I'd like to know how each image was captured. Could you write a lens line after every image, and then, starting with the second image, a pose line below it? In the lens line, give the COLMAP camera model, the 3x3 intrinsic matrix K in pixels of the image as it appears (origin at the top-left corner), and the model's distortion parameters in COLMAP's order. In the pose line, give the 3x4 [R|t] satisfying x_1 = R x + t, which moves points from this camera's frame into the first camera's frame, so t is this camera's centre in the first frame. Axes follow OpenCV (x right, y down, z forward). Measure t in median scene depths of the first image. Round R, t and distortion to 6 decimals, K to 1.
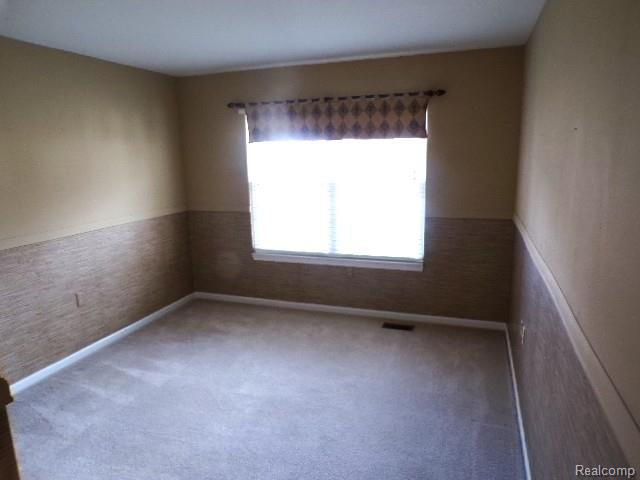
lens RADIAL K [[436.0, 0, 321.2], [0, 436.0, 240.2], [0, 0, 1]] dist [0.003647, 0.001238]
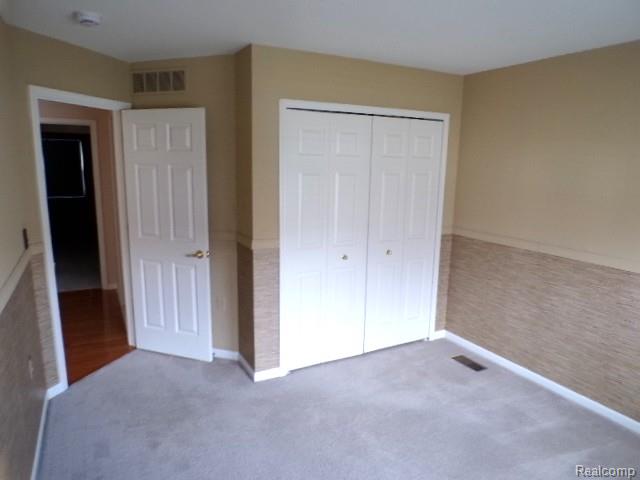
lens RADIAL K [[436.0, 0, 321.3], [0, 436.0, 240.7], [0, 0, 1]] dist [0.003647, 0.001238]
pose [[-0.678003, 0.128298, -0.723776, 0.388165], [-0.159082, 0.935703, 0.314886, -0.227838], [0.717639, 0.328633, -0.613999, 1.076513]]
